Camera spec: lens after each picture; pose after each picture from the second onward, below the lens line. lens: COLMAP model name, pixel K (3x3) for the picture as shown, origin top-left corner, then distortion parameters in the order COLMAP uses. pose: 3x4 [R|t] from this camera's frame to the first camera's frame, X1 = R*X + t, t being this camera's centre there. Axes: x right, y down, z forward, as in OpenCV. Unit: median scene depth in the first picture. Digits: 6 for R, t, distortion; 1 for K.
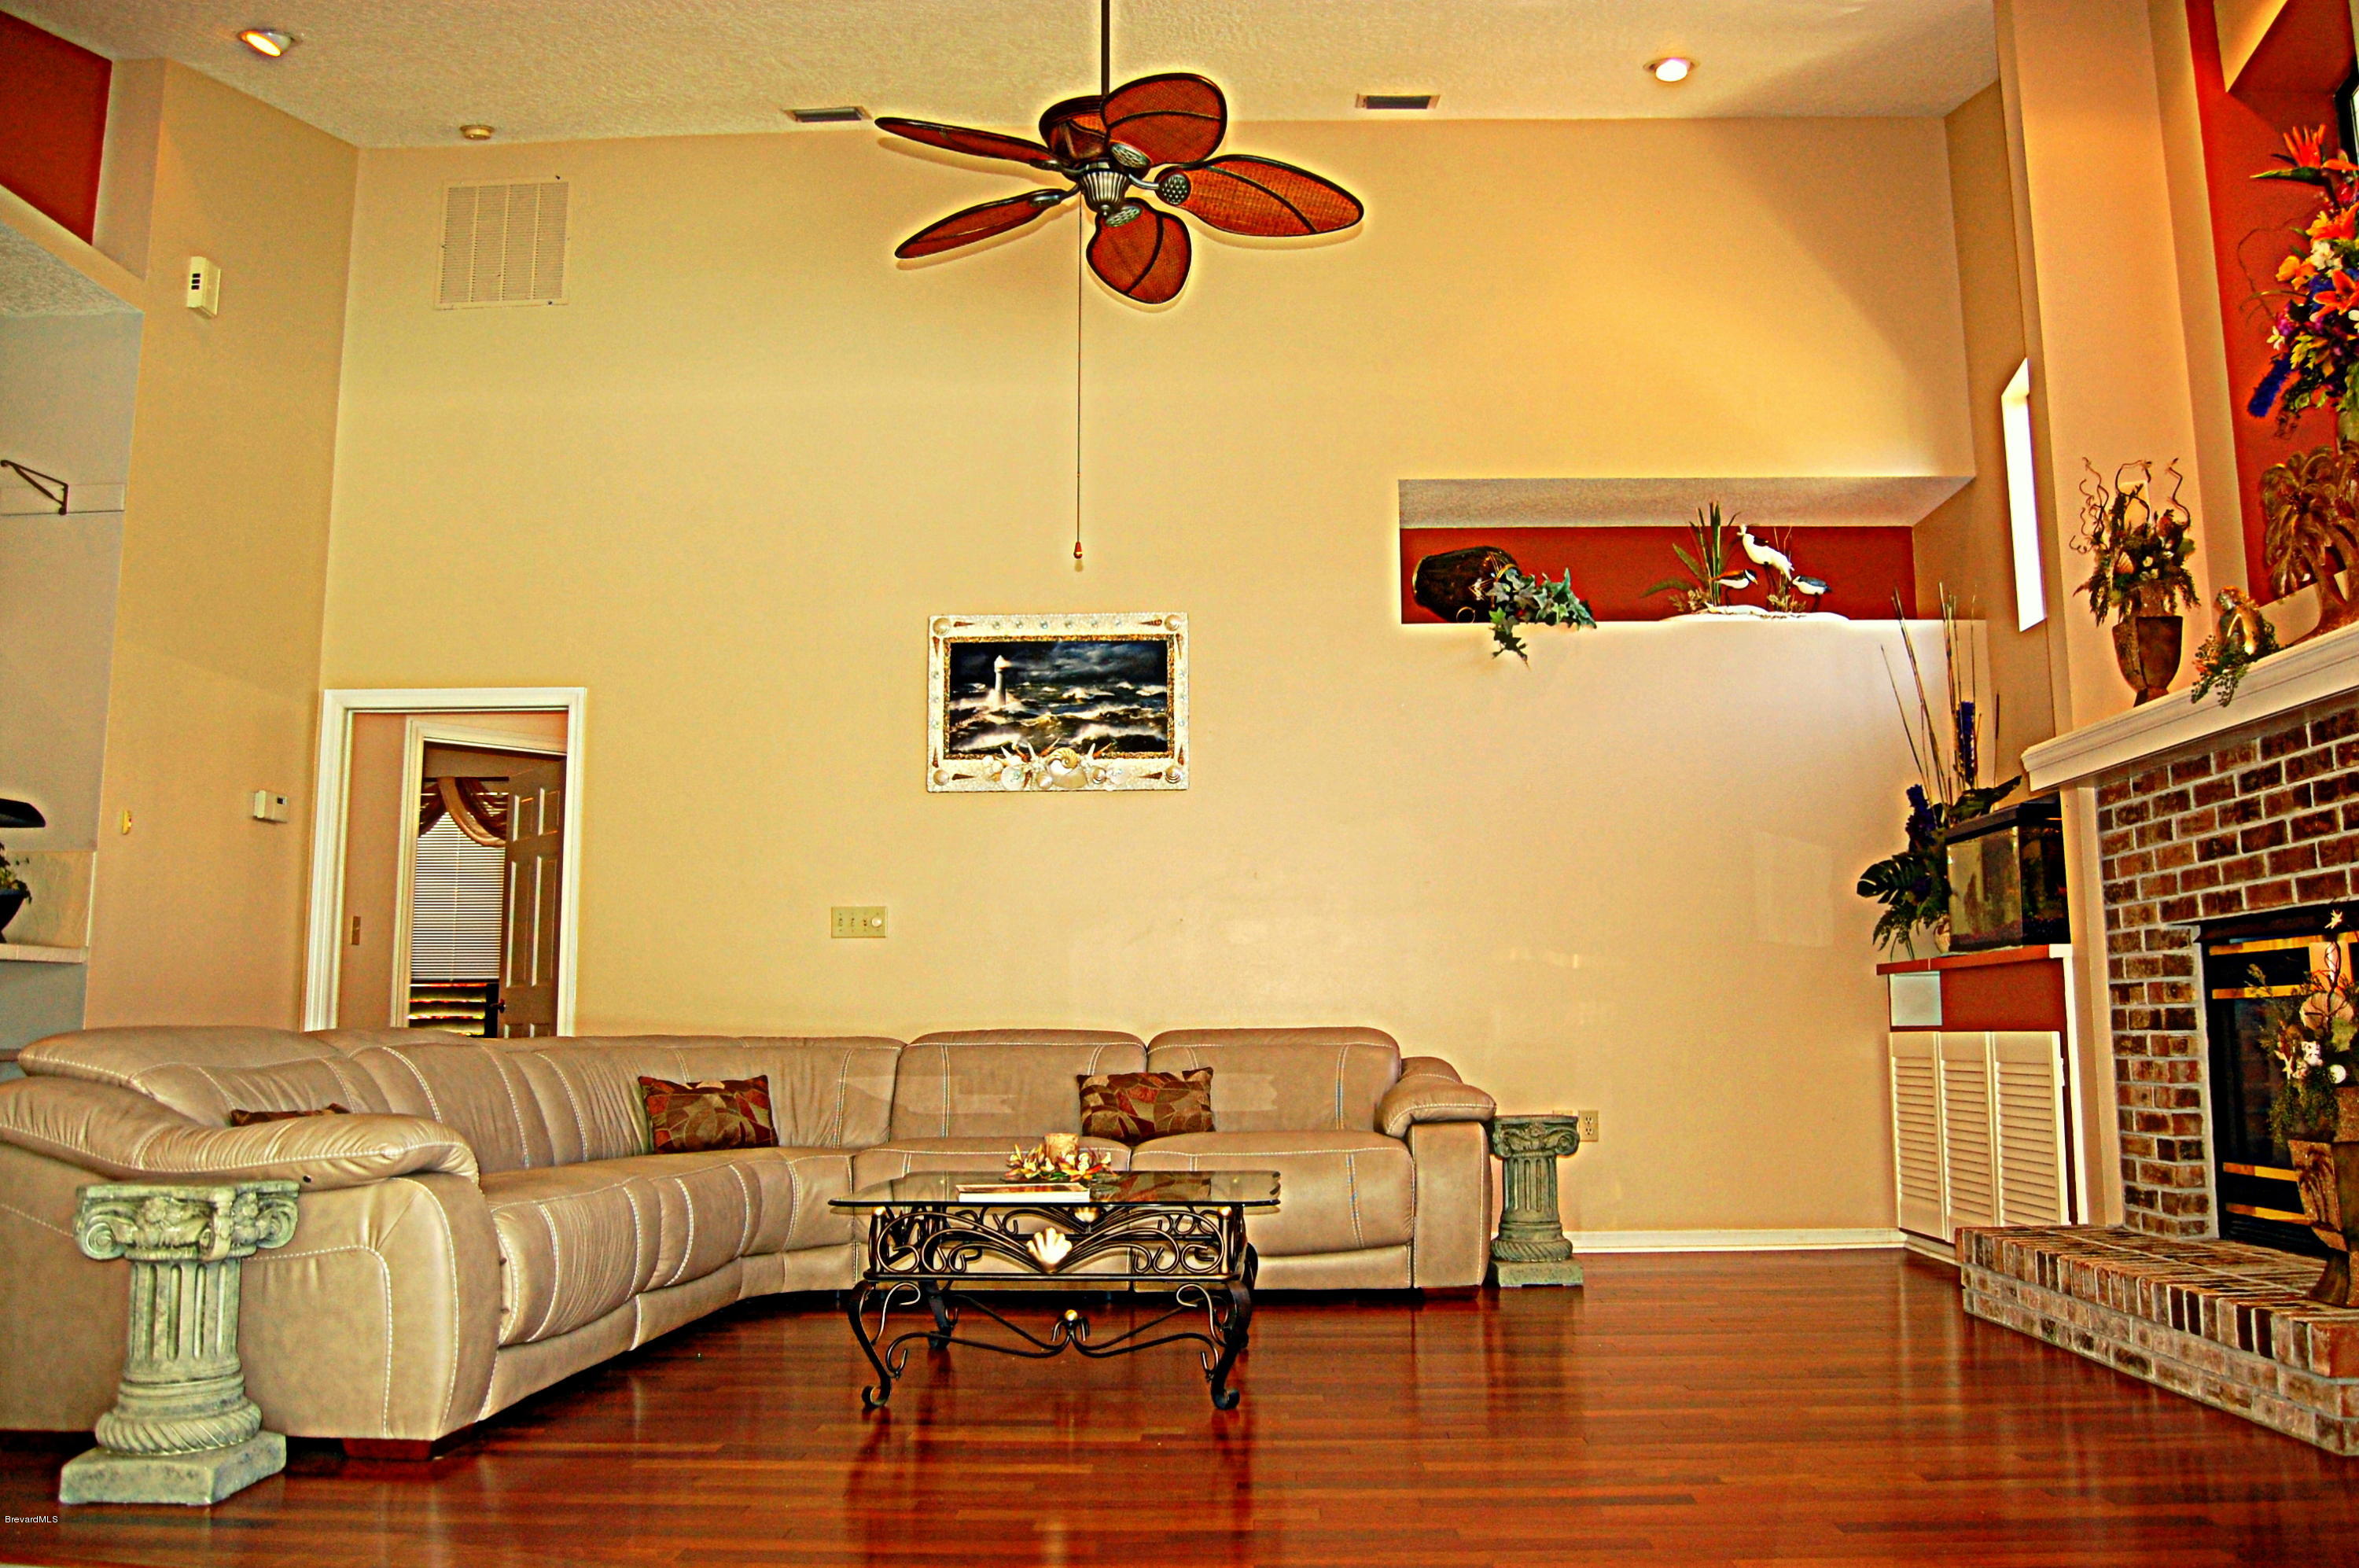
lens RADIAL K [[1851.0, 0, 1184.6], [0, 1851.0, 780.2], [0, 0, 1]] dist [-0.091789, 0.037467]
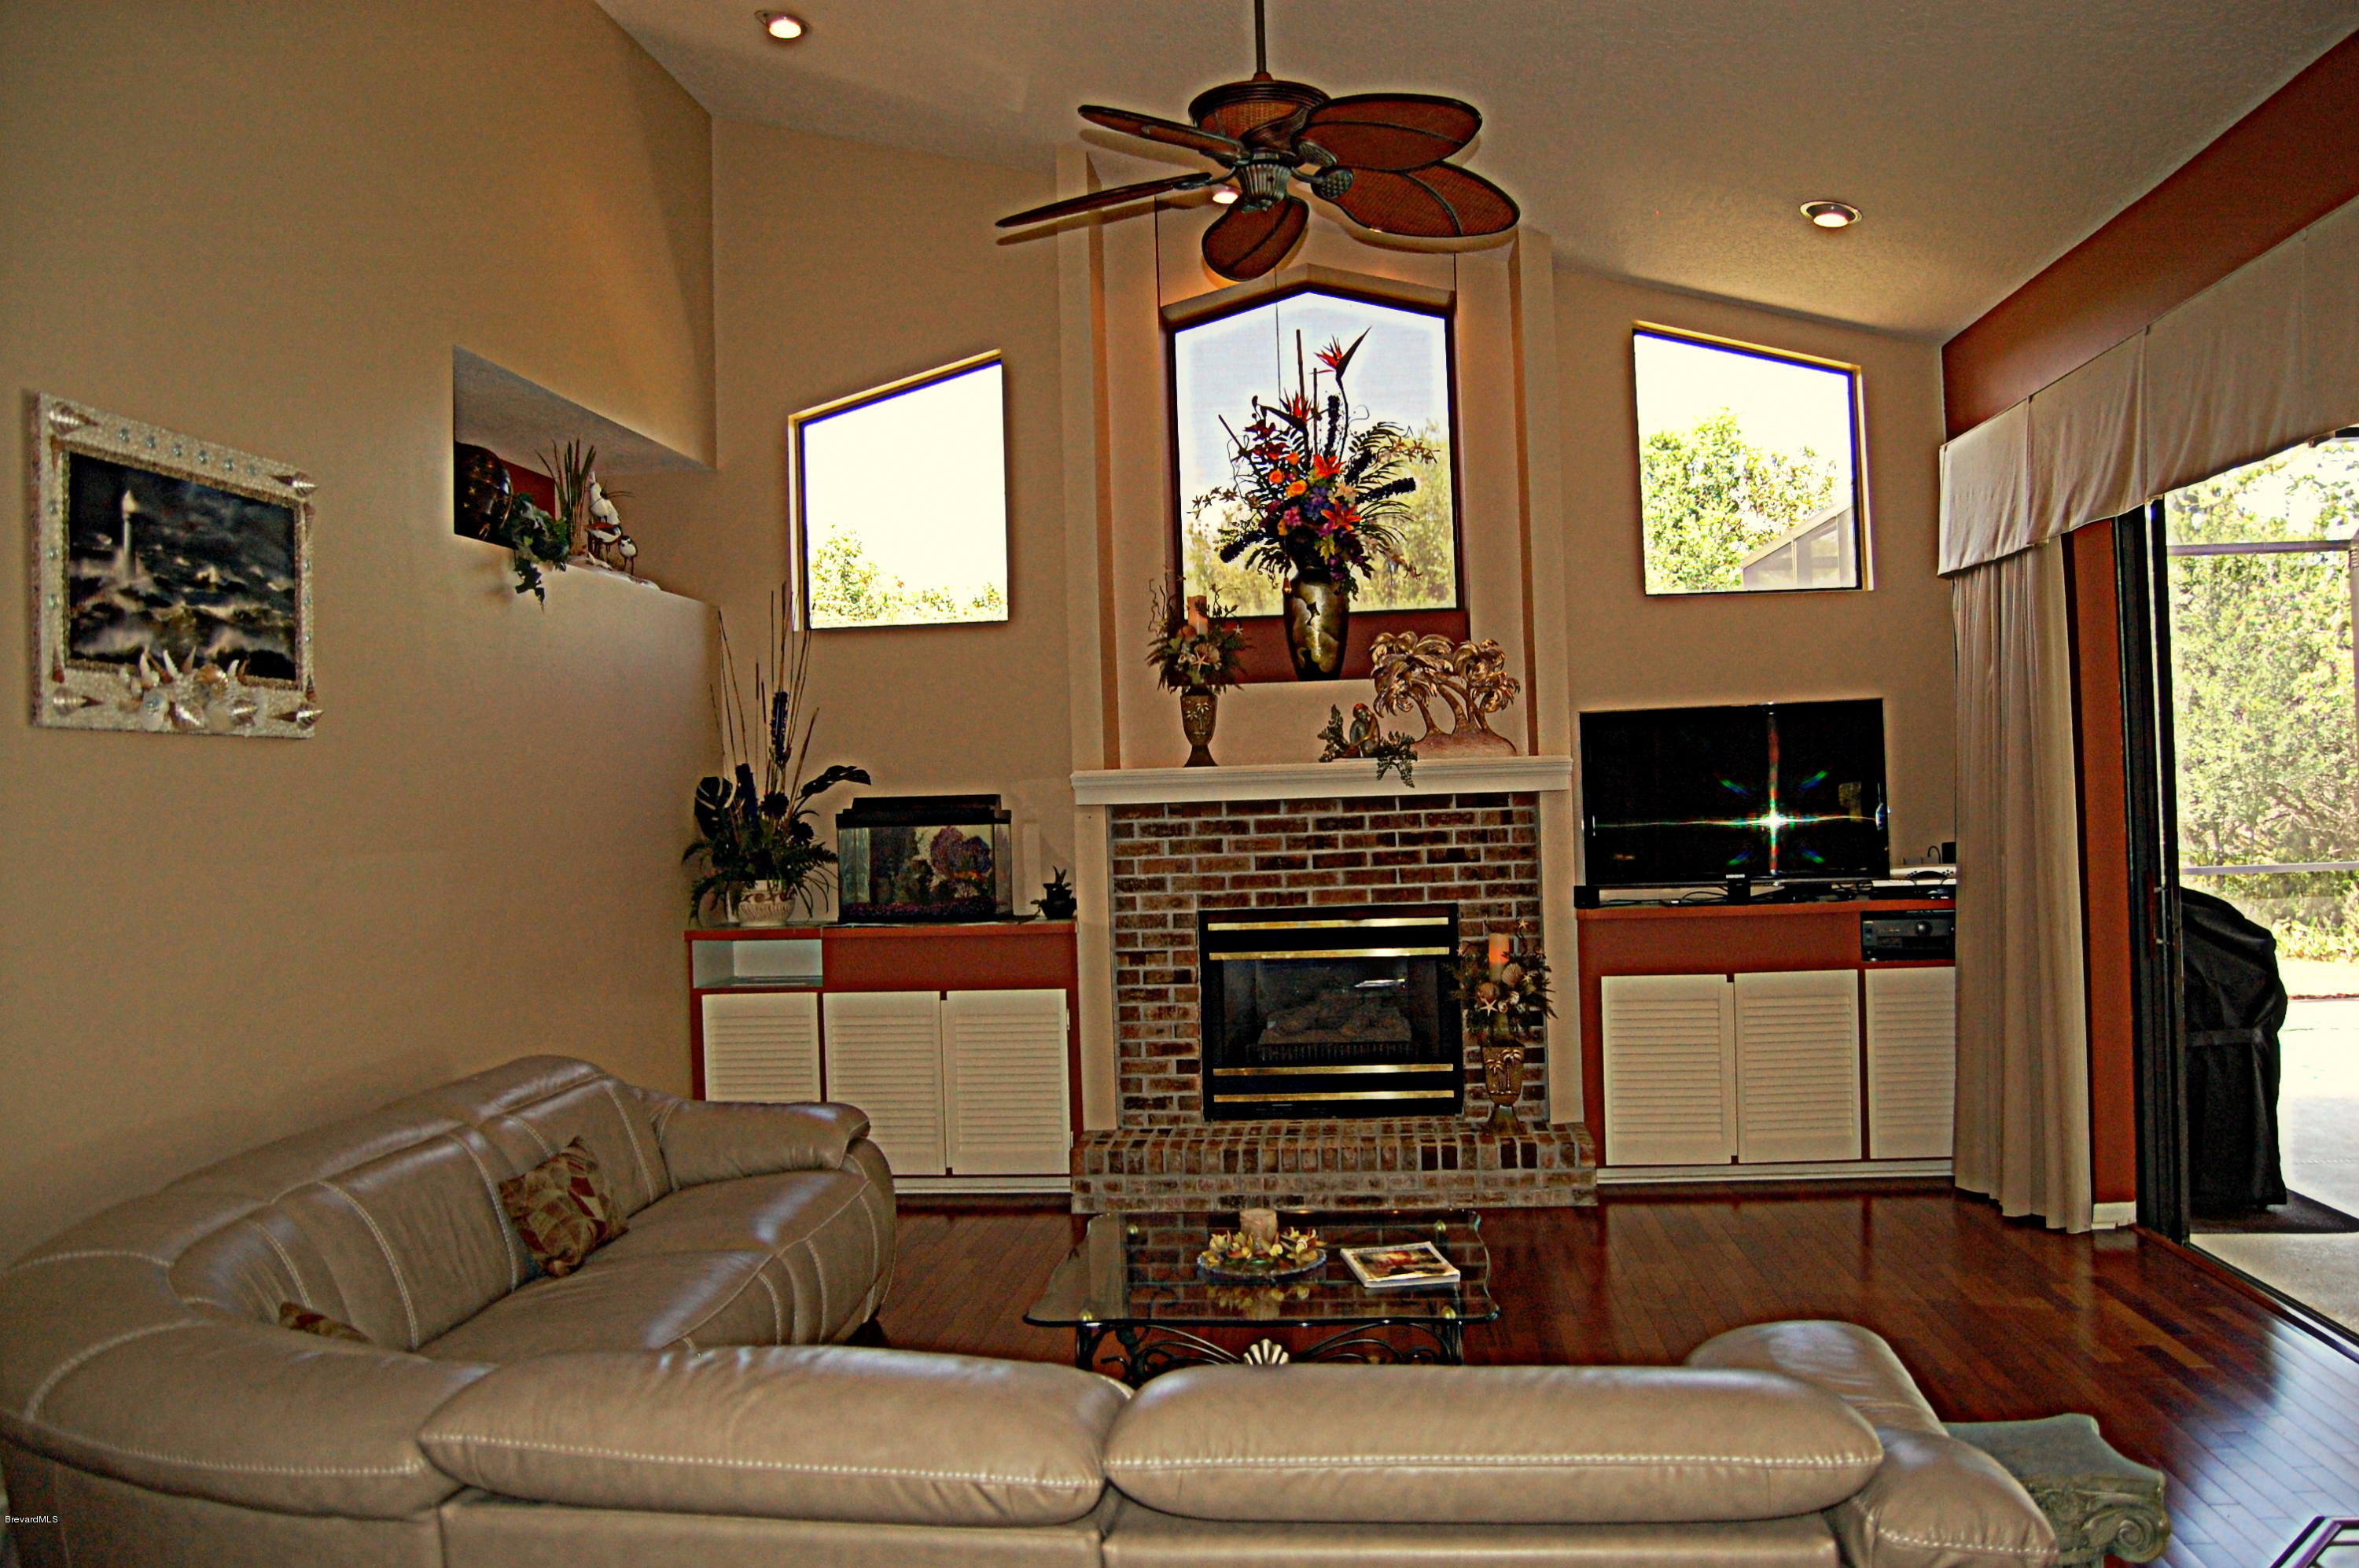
lens RADIAL K [[1851.0, 0, 1196.7], [0, 1851.0, 783.1], [0, 0, 1]] dist [-0.091789, 0.037467]
pose [[0.060188, 0.008777, 0.998148, -0.634654], [-0.106771, 0.994281, -0.002305, -0.011684], [-0.992460, -0.106435, 0.060781, 0.633297]]
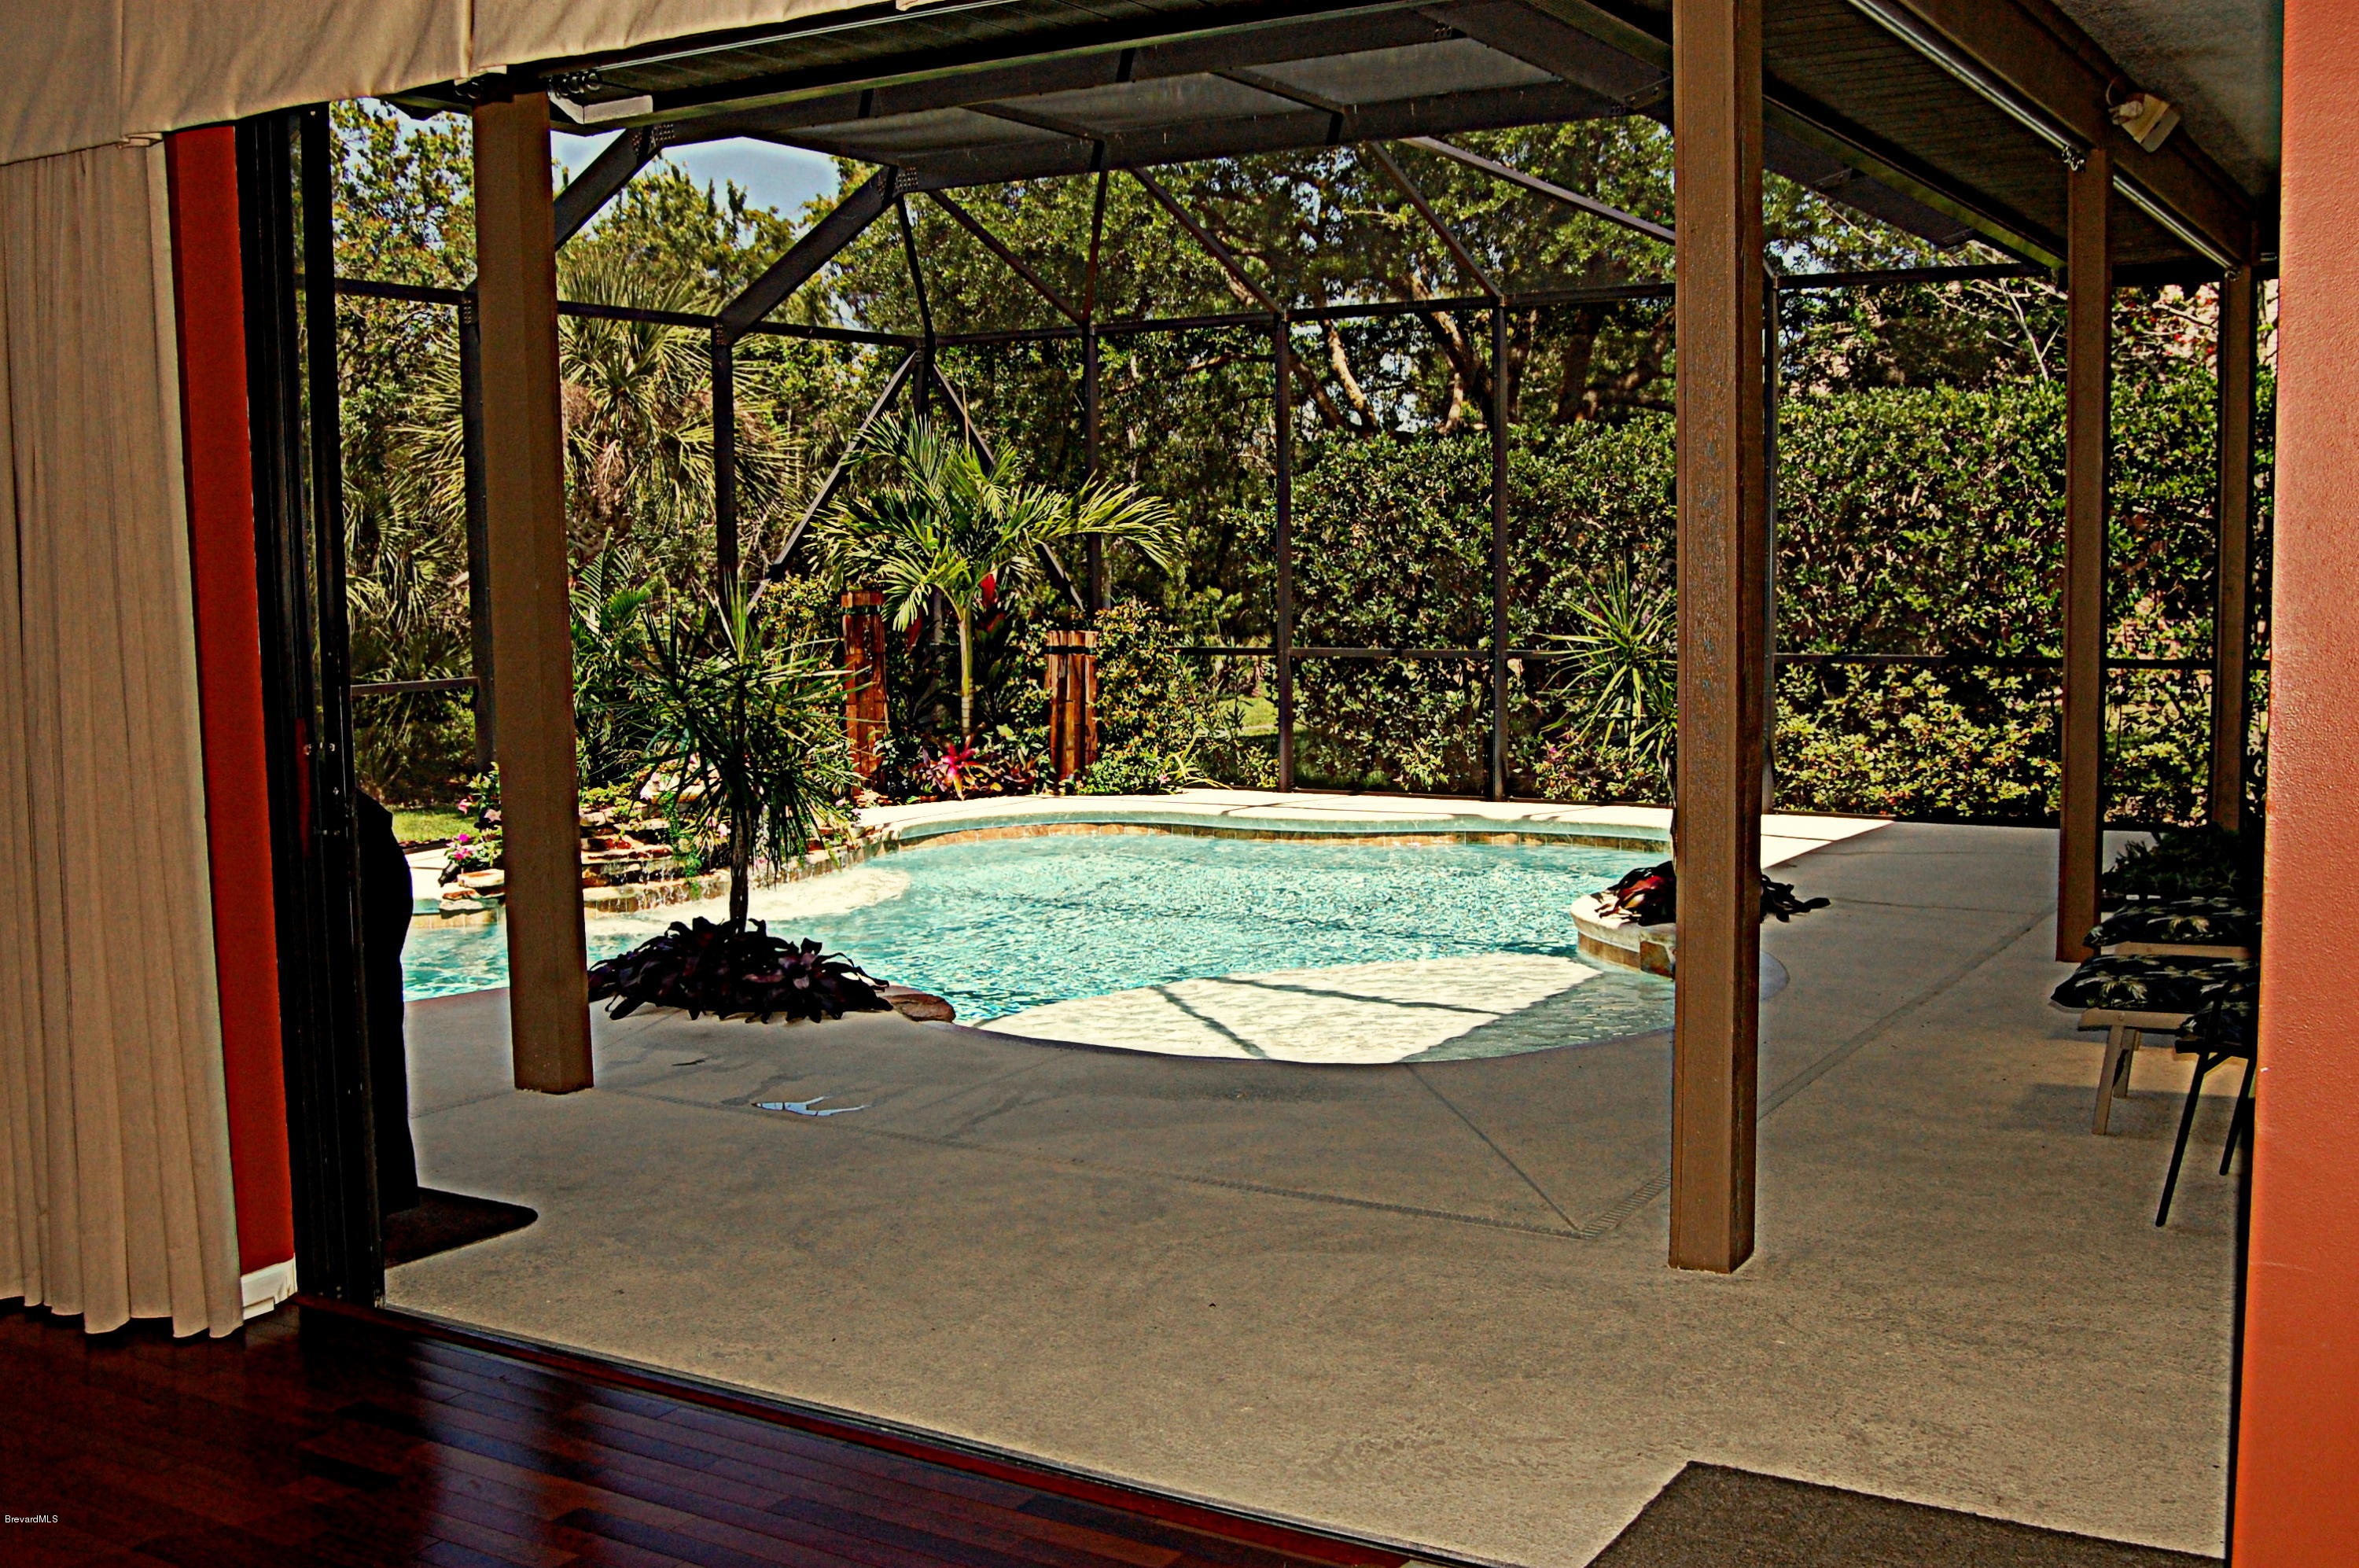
lens RADIAL K [[2353.6, 0, 1187.3], [0, 2353.6, 780.6], [0, 0, 1]] dist [-0.074064, 0.000000]
pose [[-0.869273, -0.030164, 0.493411, -0.315885], [-0.049085, 0.998471, -0.025437, 0.002385], [-0.491889, -0.046330, -0.869424, 0.689192]]
